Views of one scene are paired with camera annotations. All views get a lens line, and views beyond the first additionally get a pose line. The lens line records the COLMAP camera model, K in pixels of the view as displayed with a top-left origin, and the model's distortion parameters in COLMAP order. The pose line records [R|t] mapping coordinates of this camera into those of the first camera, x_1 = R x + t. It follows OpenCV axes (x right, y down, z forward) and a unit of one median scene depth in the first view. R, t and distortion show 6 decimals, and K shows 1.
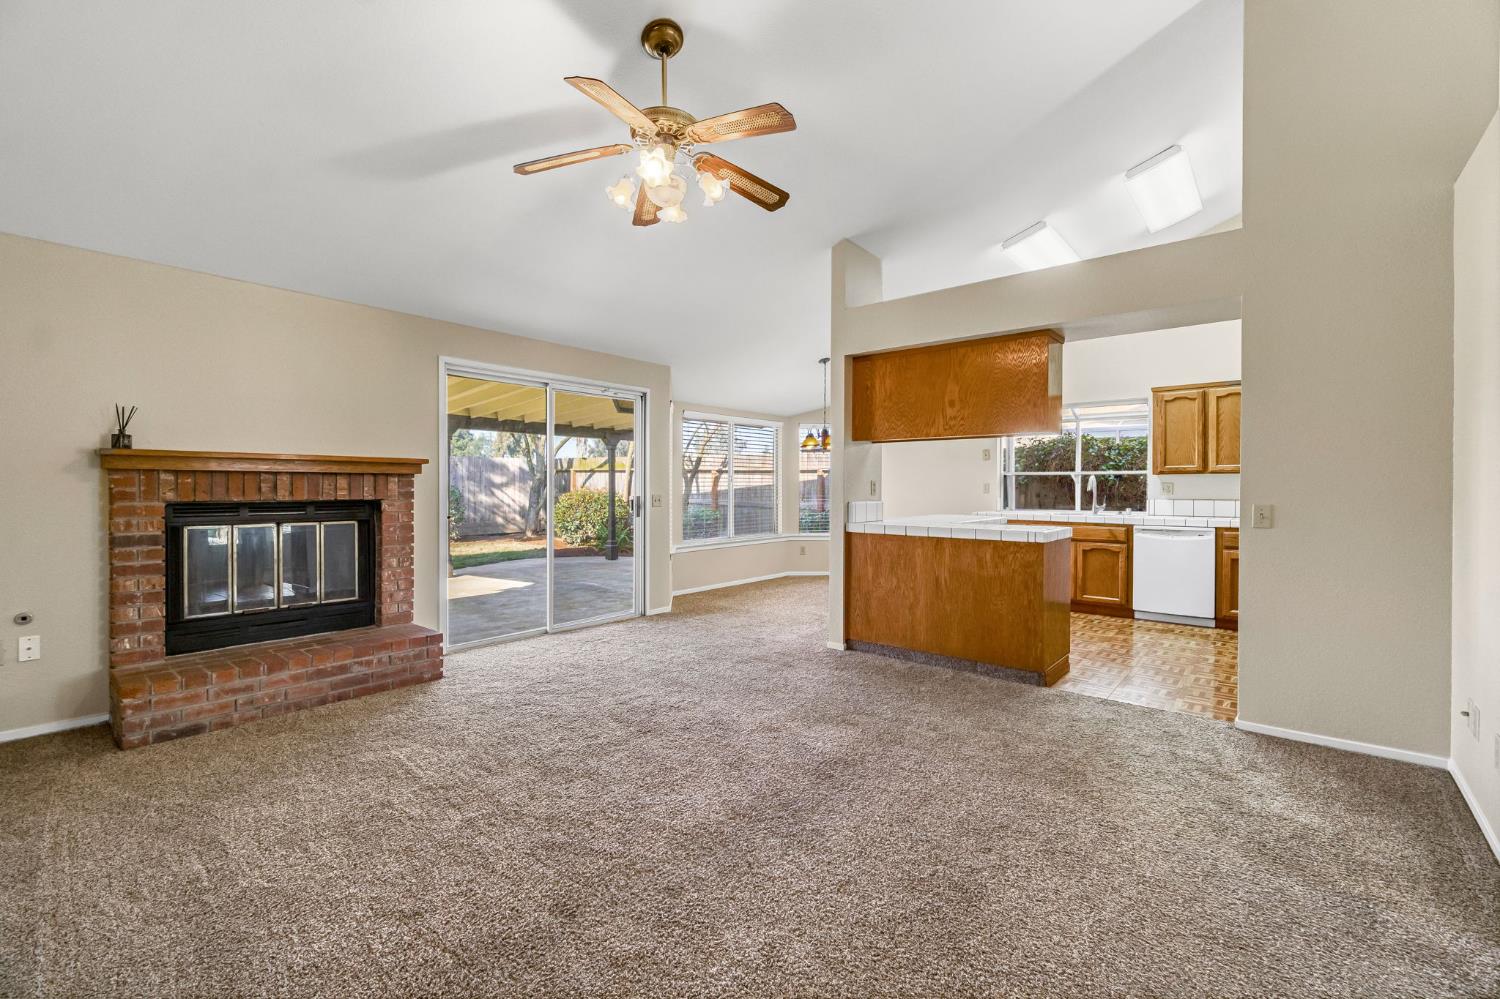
lens RADIAL K [[643.4, 0, 758.4], [0, 643.4, 492.2], [0, 0, 1]] dist [-0.000488, 0.000016]
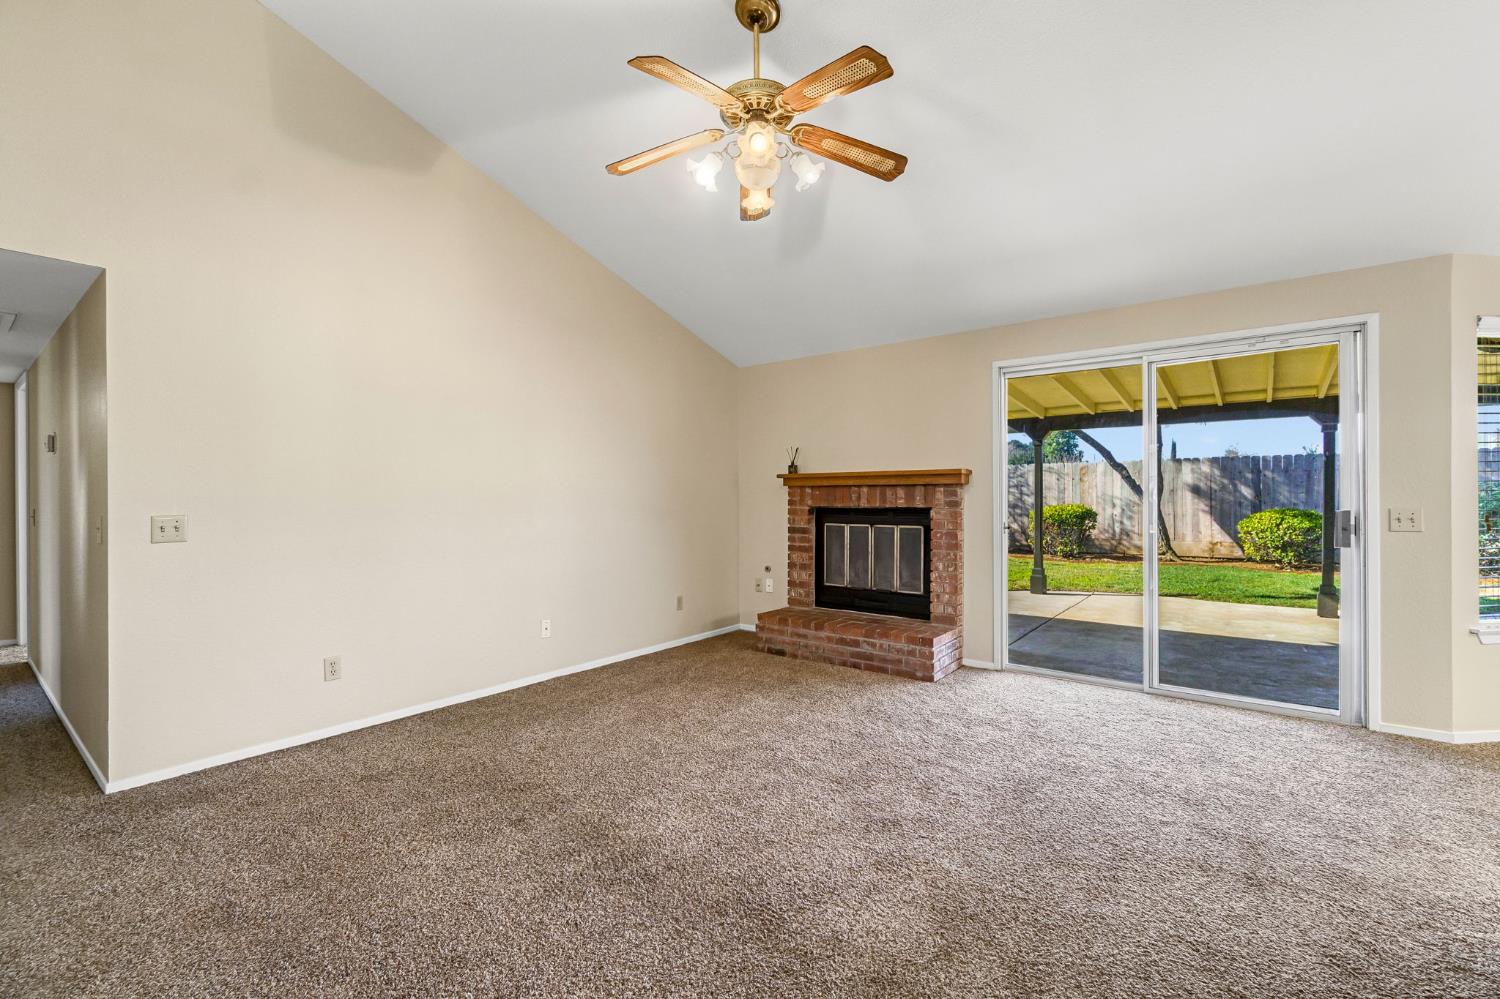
lens RADIAL K [[660.1, 0, 750.0], [0, 660.1, 499.5], [0, 0, 1]] dist [-0.000448, -0.000040]
pose [[0.022298, 0.004274, -0.999742, 0.507130], [-0.002555, 0.999988, 0.004218, -0.006374], [0.999748, 0.002460, 0.022309, 0.622405]]
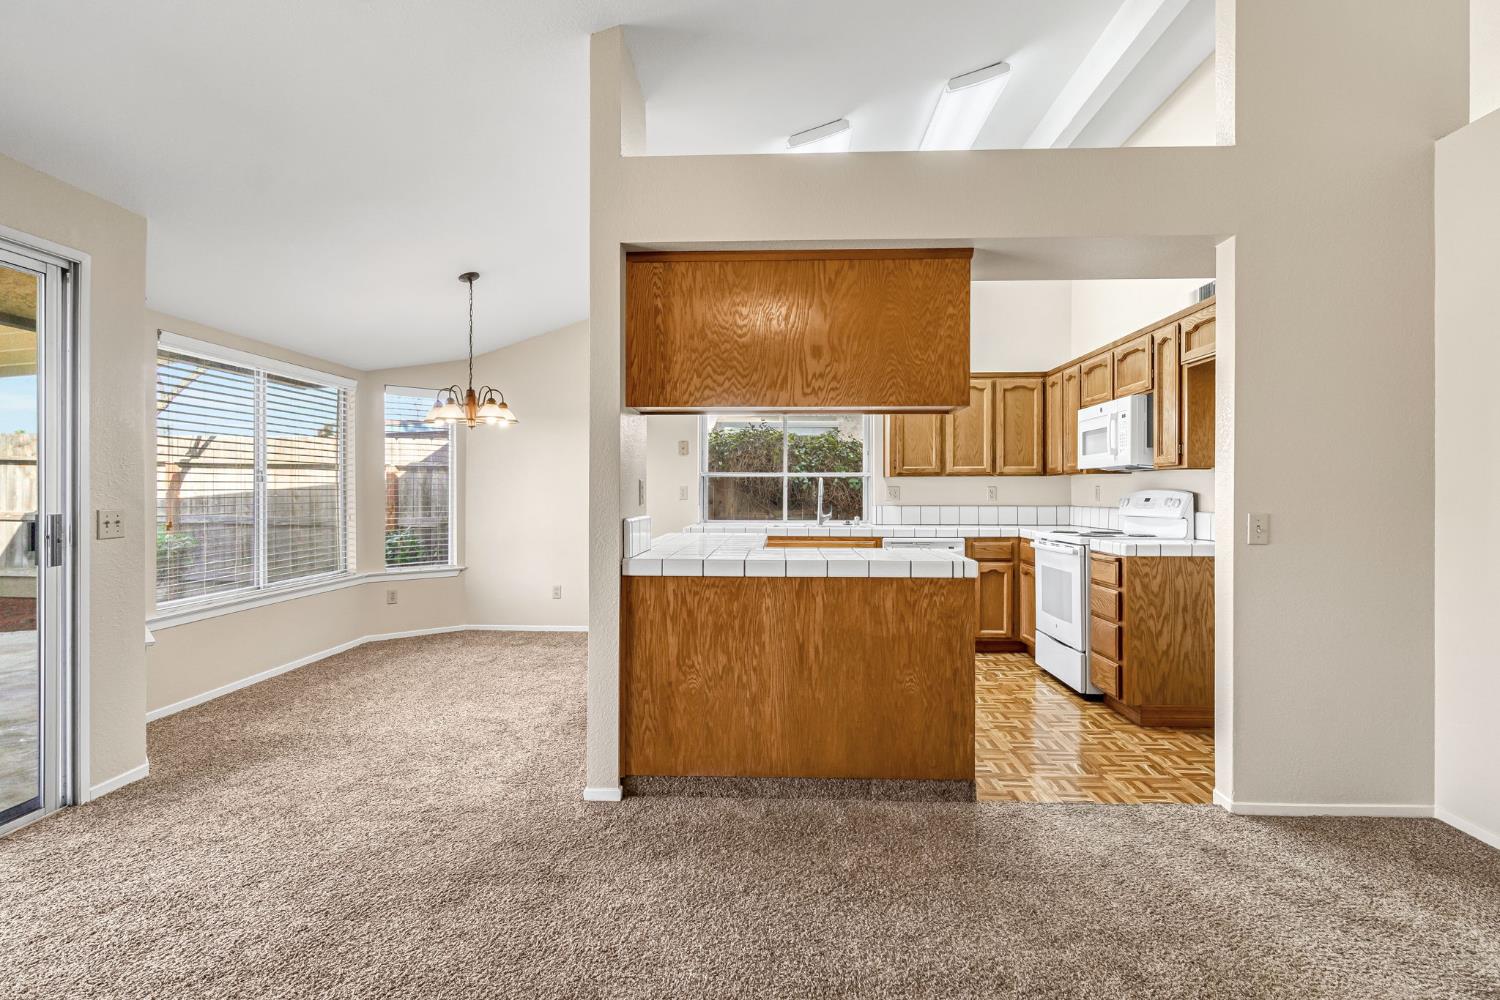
lens RADIAL K [[733.0, 0, 755.9], [0, 733.0, 494.3], [0, 0, 1]] dist [0.002946, -0.000597]
pose [[0.792618, -0.003067, 0.609710, -0.158867], [0.006096, 0.999977, -0.002894, -0.003488], [-0.609688, 0.006010, 0.792619, 0.491730]]
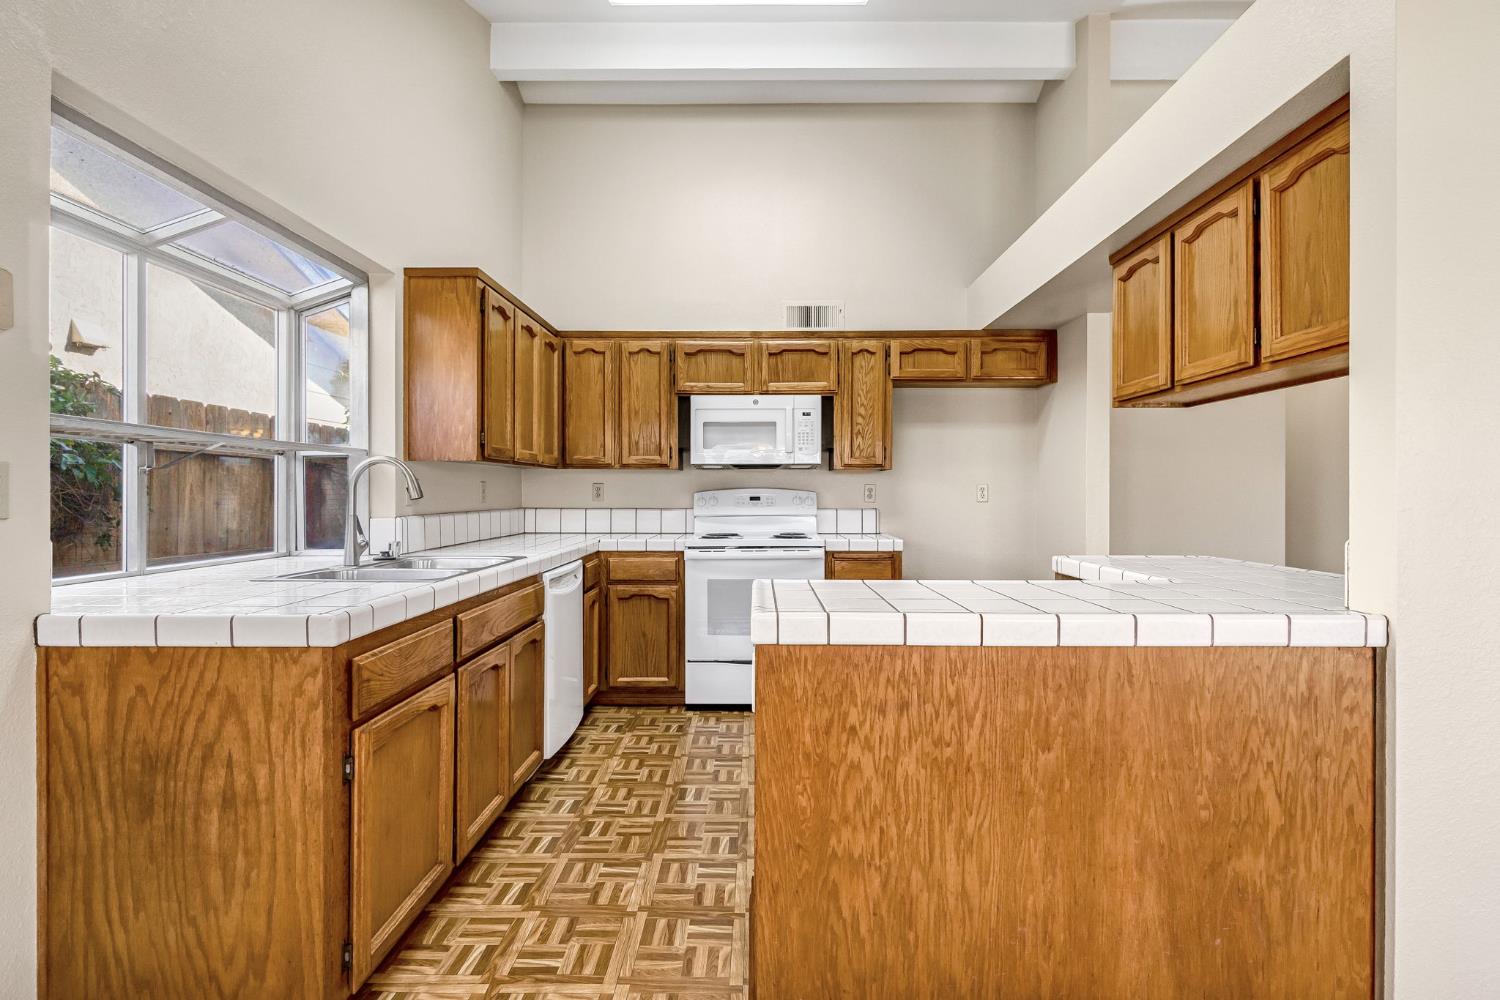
lens RADIAL K [[733.0, 0, 755.9], [0, 733.0, 494.3], [0, 0, 1]] dist [0.002946, -0.000597]
pose [[-0.638341, -0.006723, 0.769724, 0.130563], [0.001637, 0.999948, 0.010091, -0.012121], [-0.769752, 0.007701, -0.638297, 1.670263]]
